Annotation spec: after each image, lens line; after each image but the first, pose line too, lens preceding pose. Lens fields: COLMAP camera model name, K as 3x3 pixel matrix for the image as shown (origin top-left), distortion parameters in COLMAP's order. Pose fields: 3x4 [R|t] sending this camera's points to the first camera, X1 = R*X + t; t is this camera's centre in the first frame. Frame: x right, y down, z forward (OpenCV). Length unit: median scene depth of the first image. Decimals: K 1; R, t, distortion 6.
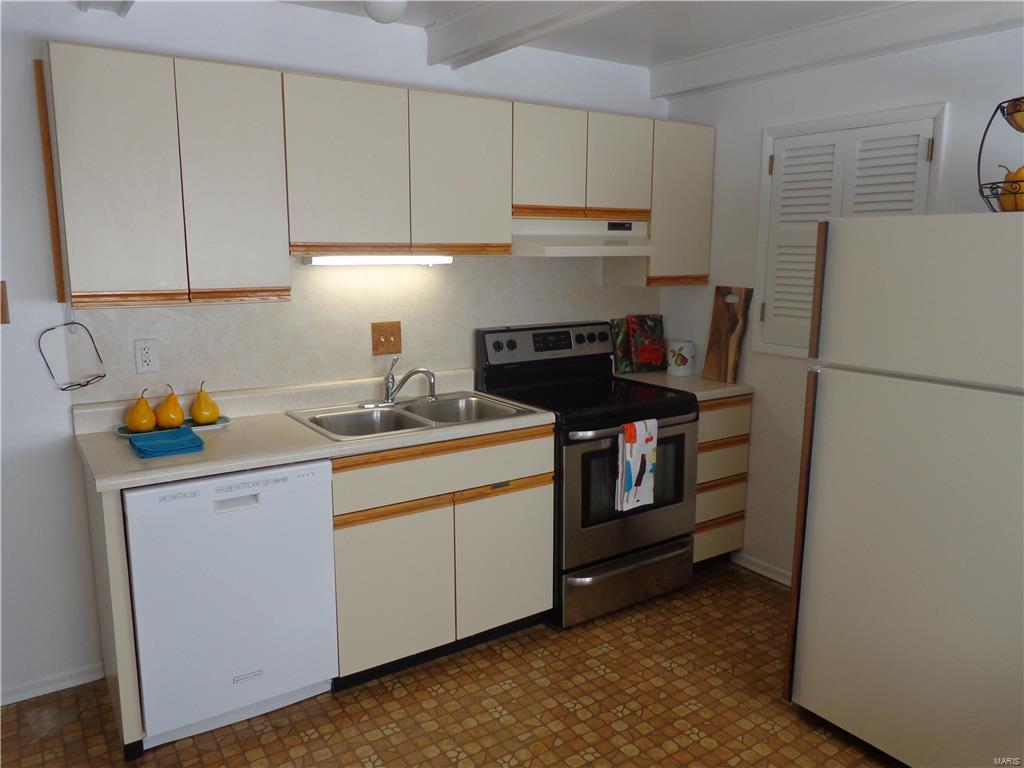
lens RADIAL K [[758.0, 0, 521.0], [0, 758.0, 379.3], [0, 0, 1]] dist [-0.015381, -0.000625]
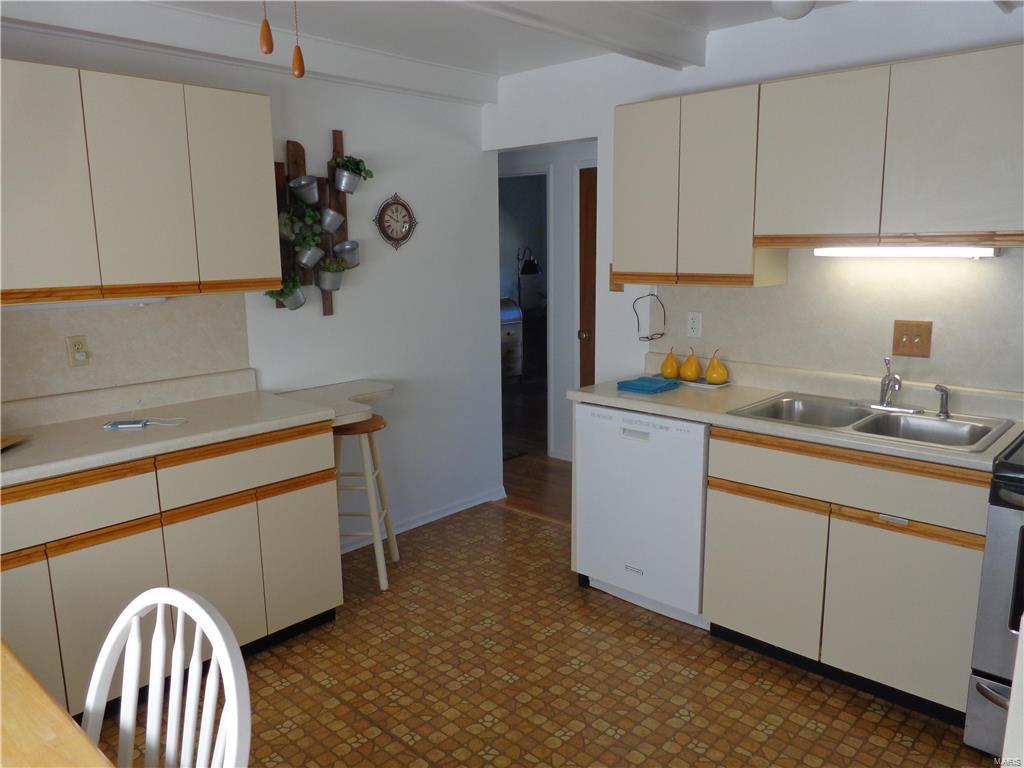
lens RADIAL K [[758.0, 0, 519.3], [0, 758.0, 387.2], [0, 0, 1]] dist [-0.015381, -0.000625]
pose [[0.211087, 0.168629, -0.962812, 0.706777], [-0.155140, 0.978301, 0.137328, -0.057396], [0.965077, 0.120383, 0.232668, 0.407720]]
